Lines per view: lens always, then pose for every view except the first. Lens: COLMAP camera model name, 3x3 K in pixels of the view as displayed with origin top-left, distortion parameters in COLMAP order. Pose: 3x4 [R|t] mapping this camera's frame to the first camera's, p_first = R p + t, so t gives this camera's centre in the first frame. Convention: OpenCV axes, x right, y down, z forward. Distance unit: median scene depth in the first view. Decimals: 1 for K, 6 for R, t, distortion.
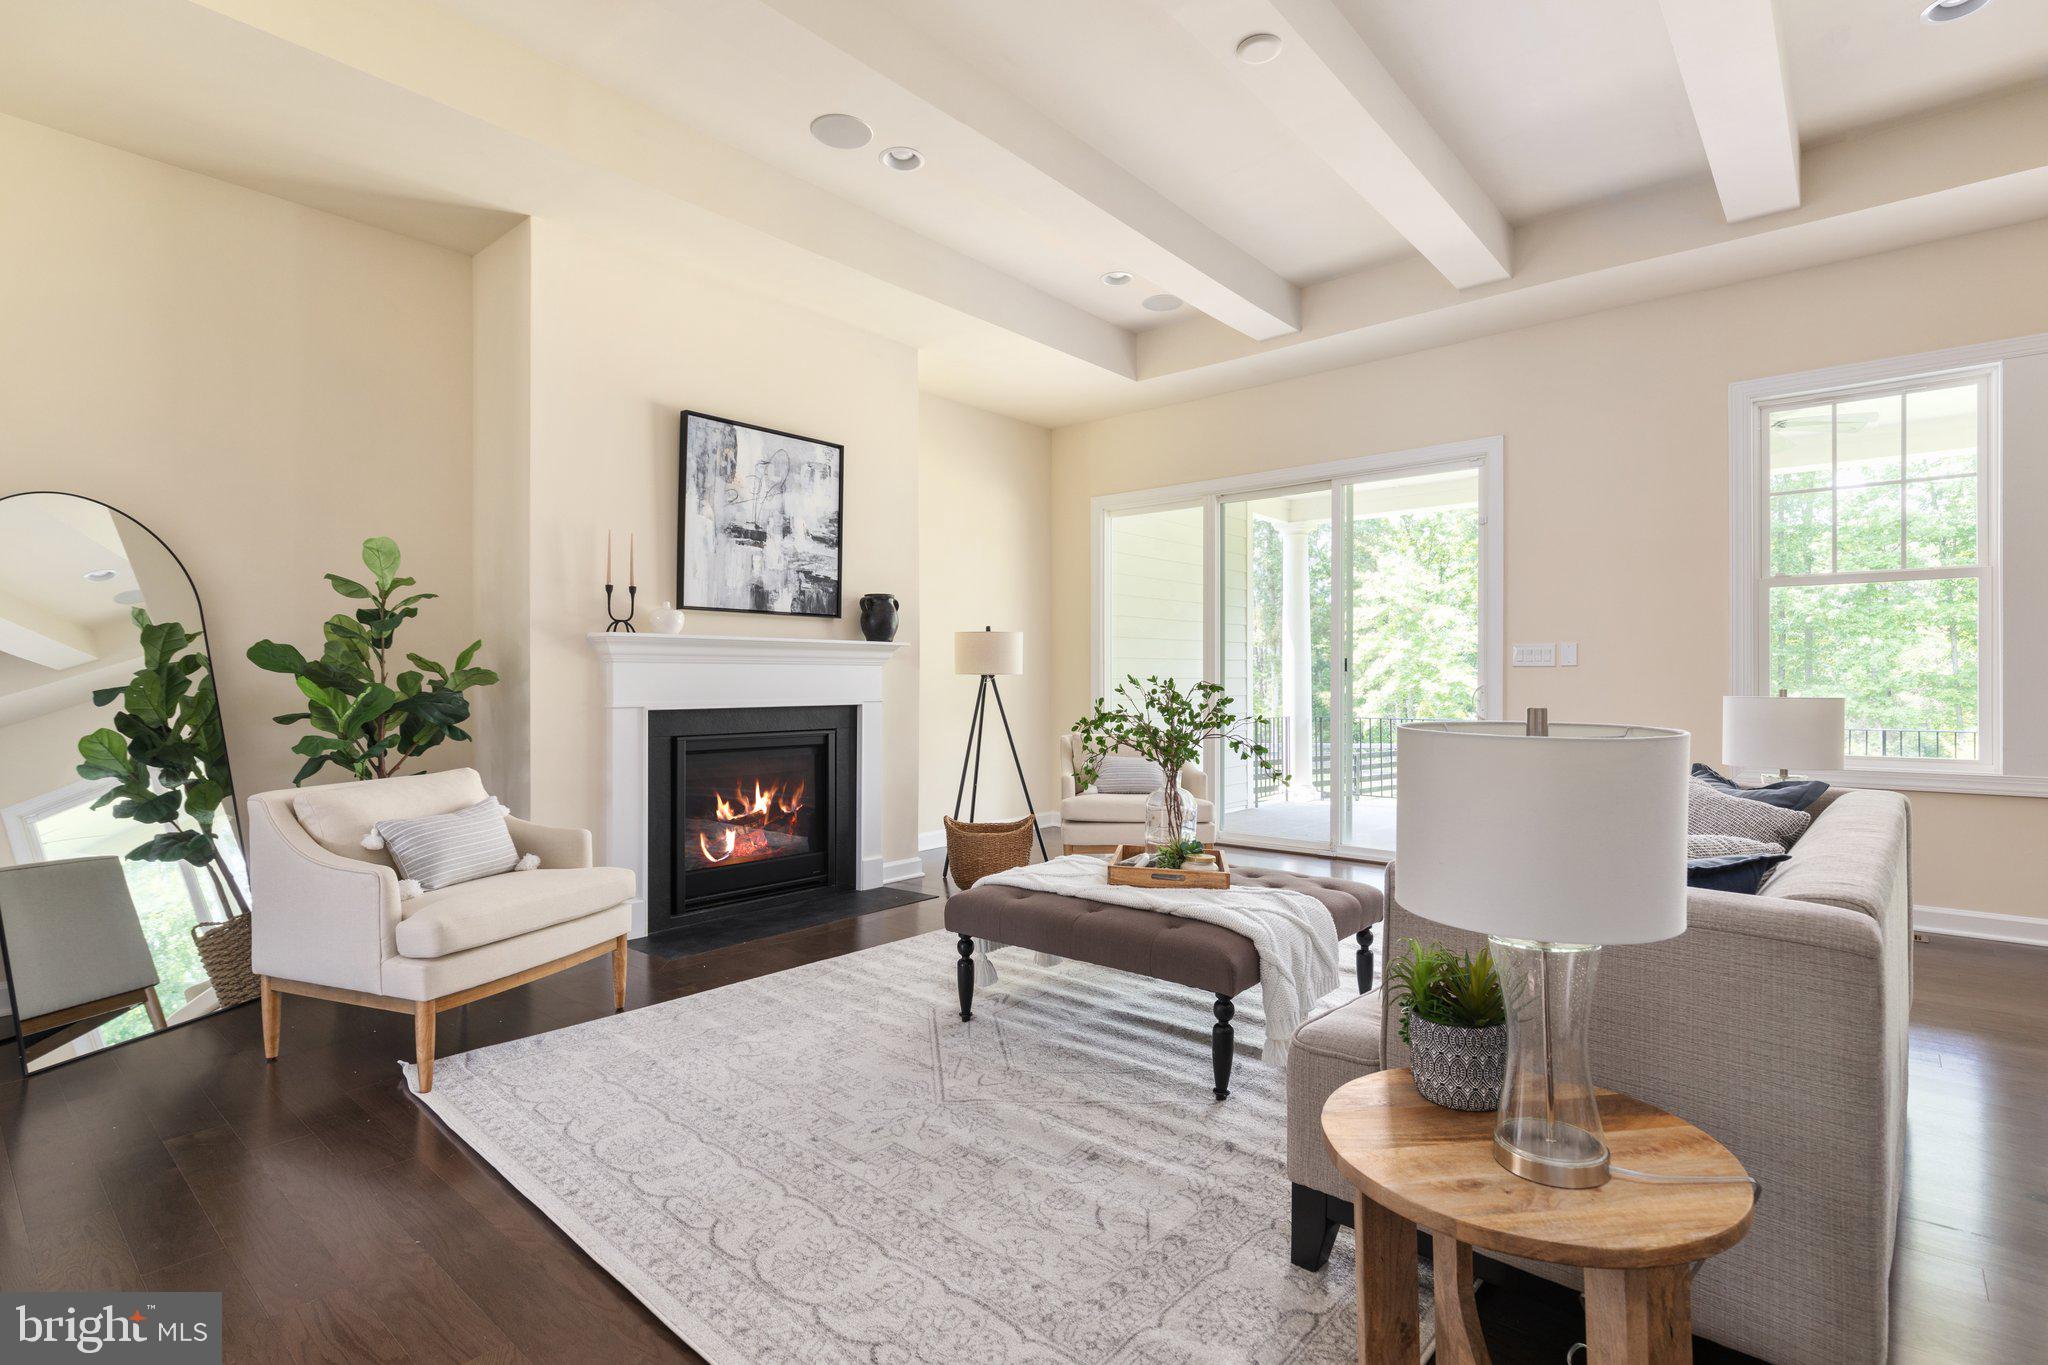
lens RADIAL K [[1016.7, 0, 1011.6], [0, 1016.7, 679.7], [0, 0, 1]] dist [-0.010979, -0.000747]
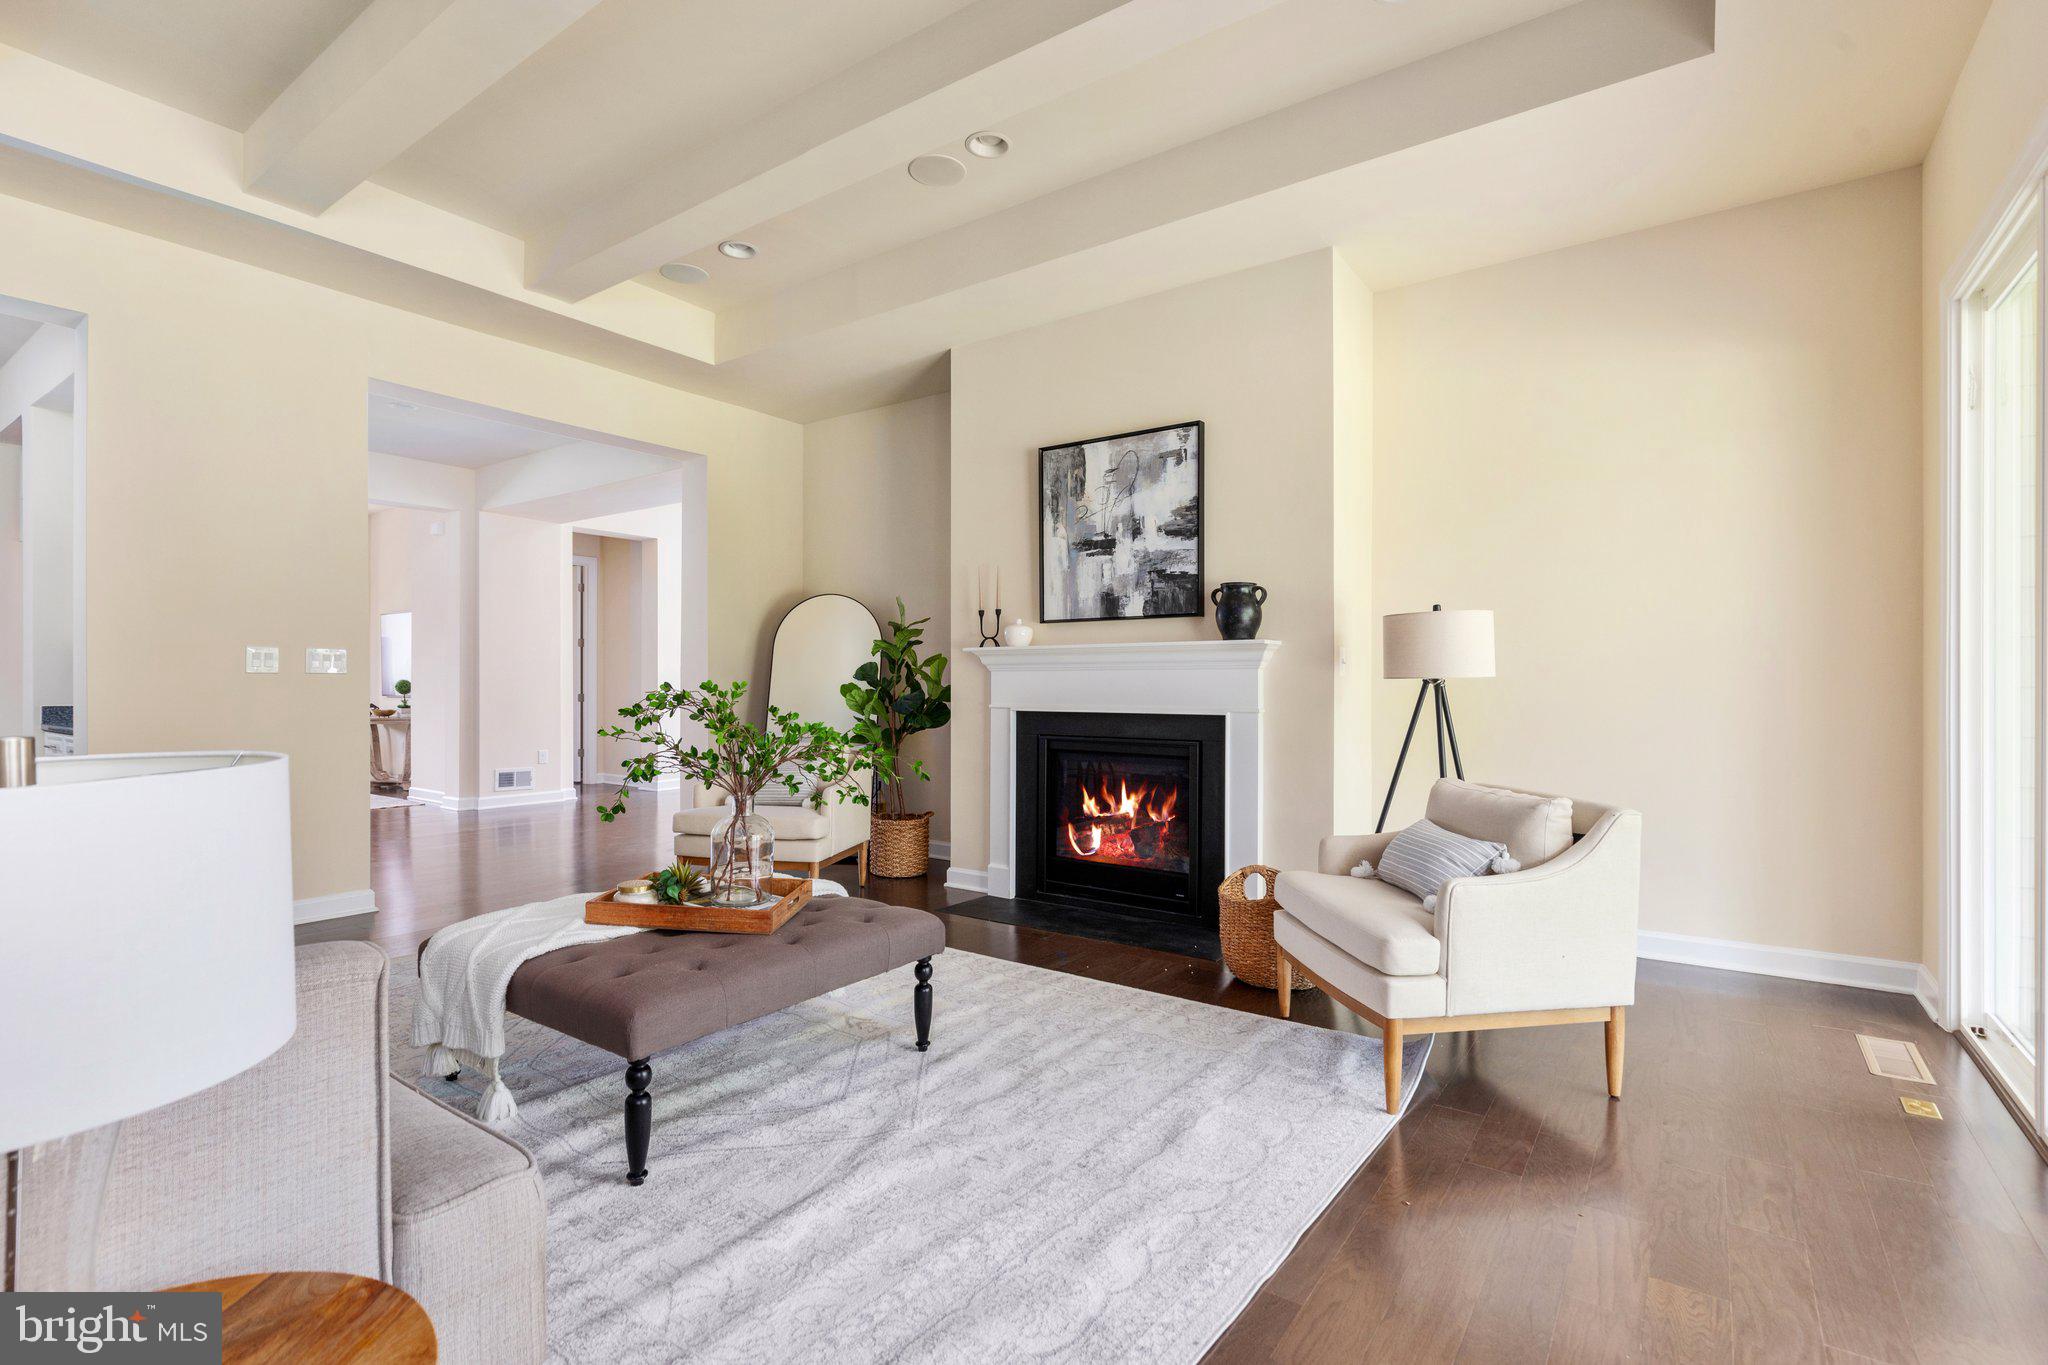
lens RADIAL K [[947.0, 0, 1023.0], [0, 947.0, 681.9], [0, 0, 1]] dist [0.026556, 0.000135]
pose [[0.113621, 0.009665, -0.993477, 0.697414], [0.010343, 0.999887, 0.010910, -0.014275], [0.993470, -0.011515, 0.113508, 0.812893]]
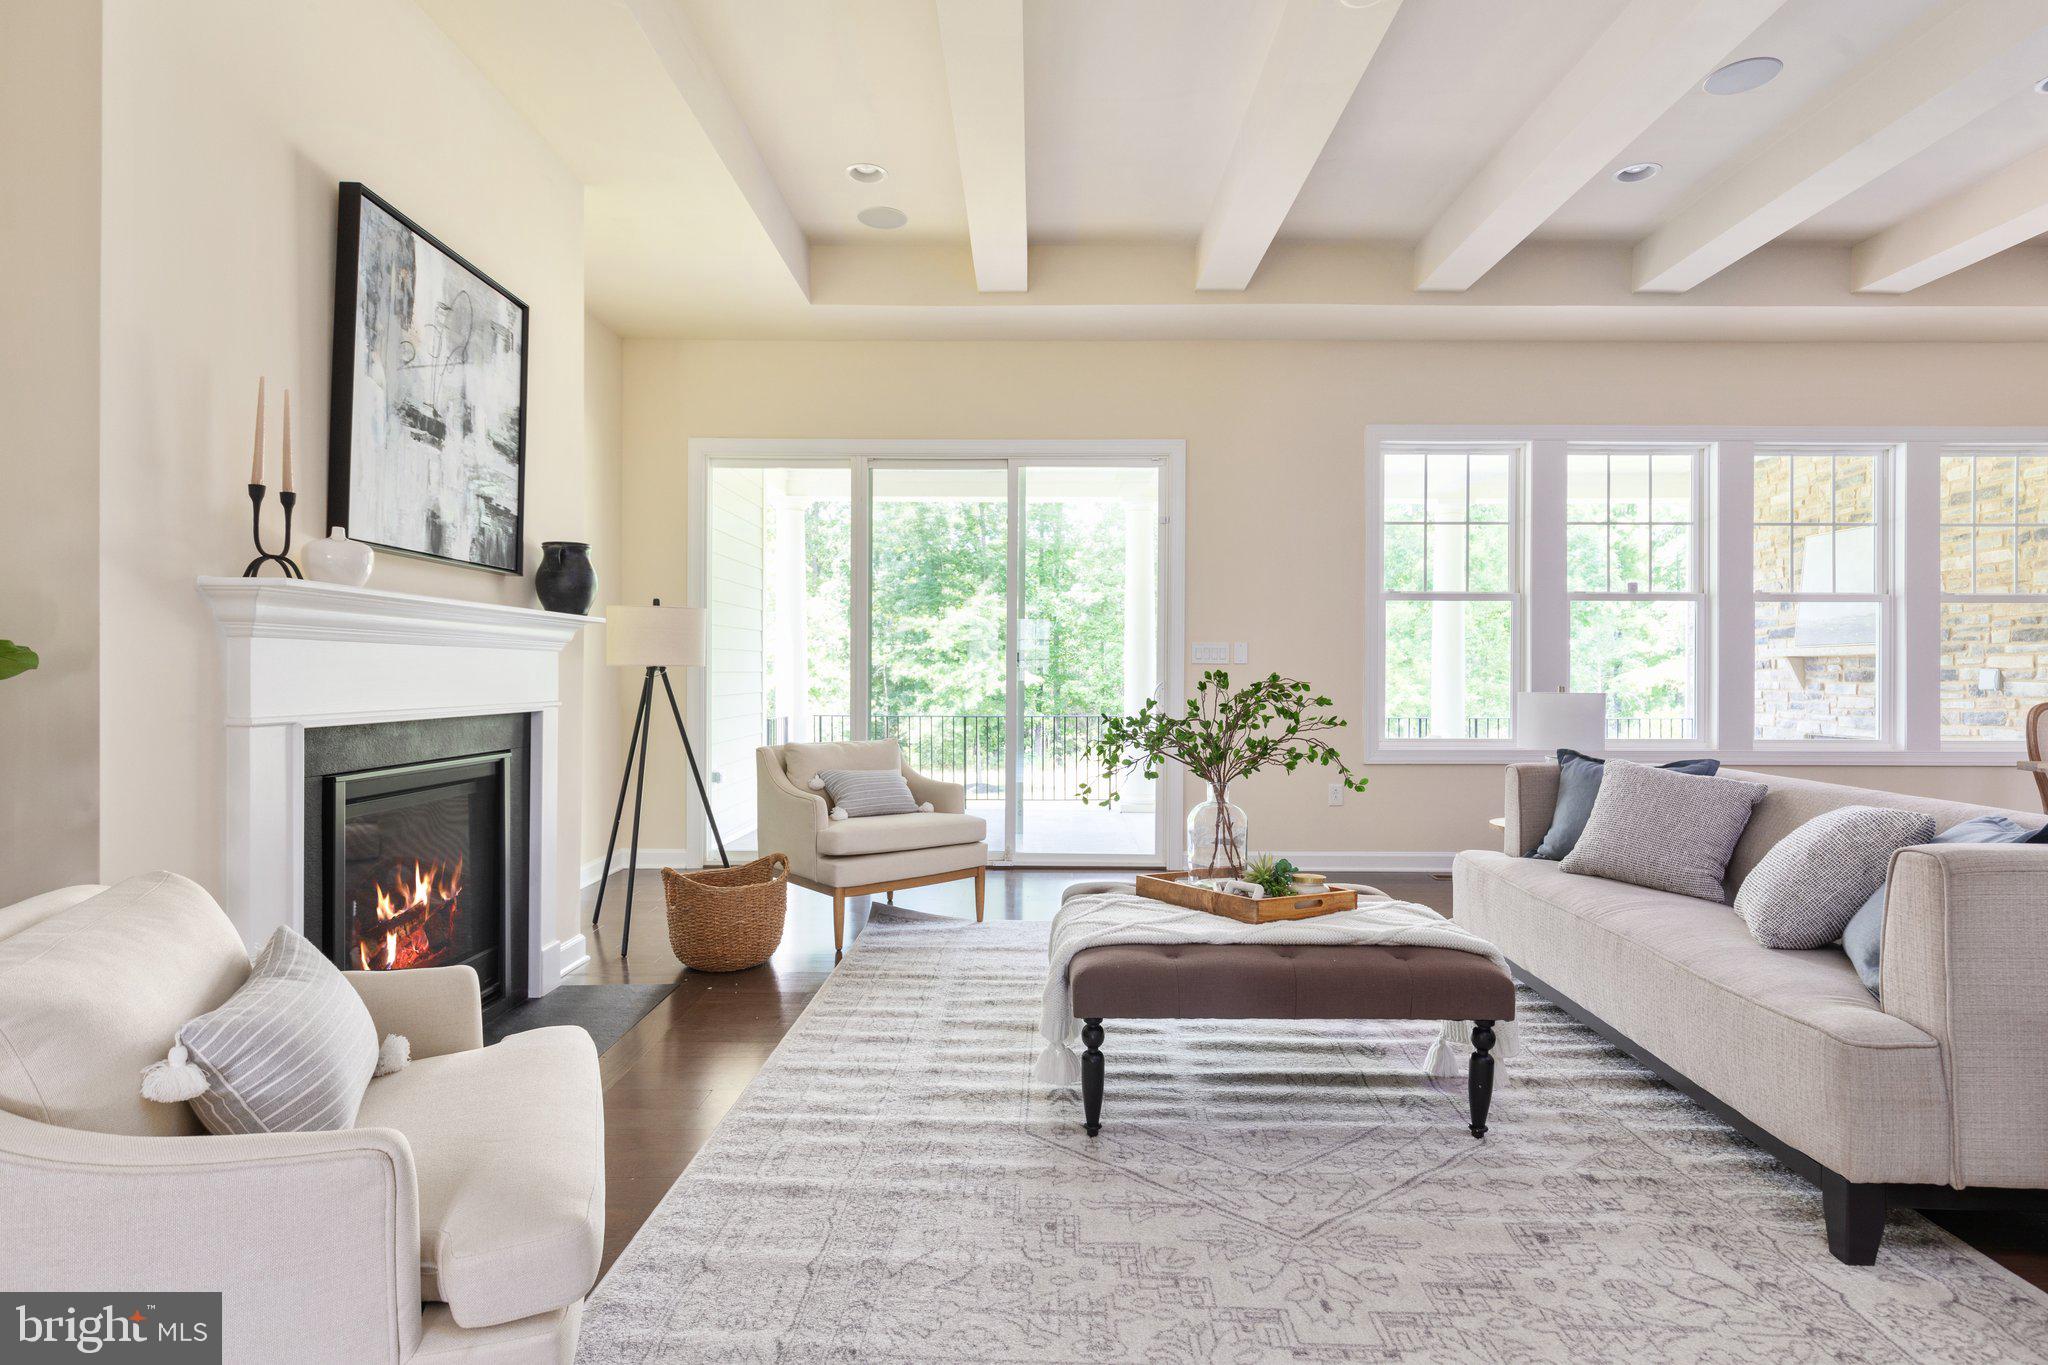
lens RADIAL K [[1107.1, 0, 1038.2], [0, 1107.1, 678.4], [0, 0, 1]] dist [-0.007356, 0.001364]
pose [[0.749546, 0.003445, 0.661943, -0.416095], [-0.006668, 0.999975, 0.002346, 0.000246], [-0.661919, -0.006173, 0.749550, 0.286698]]
